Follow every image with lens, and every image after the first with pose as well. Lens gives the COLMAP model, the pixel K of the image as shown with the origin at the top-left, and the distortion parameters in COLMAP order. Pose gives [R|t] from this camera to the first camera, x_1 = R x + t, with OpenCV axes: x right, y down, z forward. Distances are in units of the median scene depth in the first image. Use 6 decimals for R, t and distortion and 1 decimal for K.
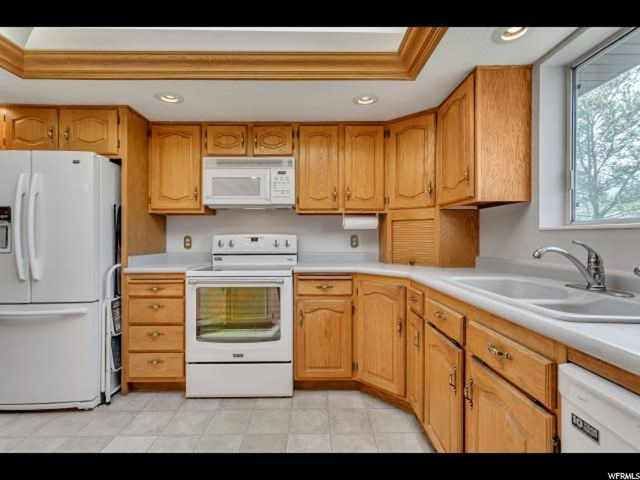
lens RADIAL K [[301.2, 0, 315.1], [0, 301.2, 238.7], [0, 0, 1]] dist [-0.000956, -0.001251]
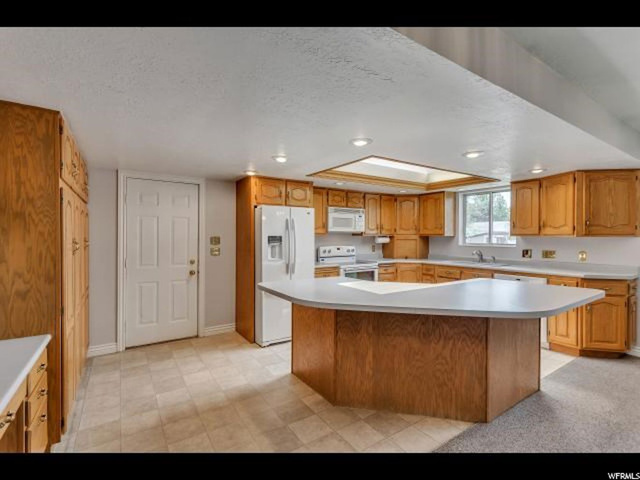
lens RADIAL K [[301.2, 0, 321.6], [0, 301.2, 238.2], [0, 0, 1]] dist [-0.000956, -0.001251]
pose [[0.844320, 0.000538, 0.535839, -1.427719], [-0.001950, 0.999996, 0.002070, -0.073499], [-0.535835, -0.002793, 0.844318, -0.591982]]
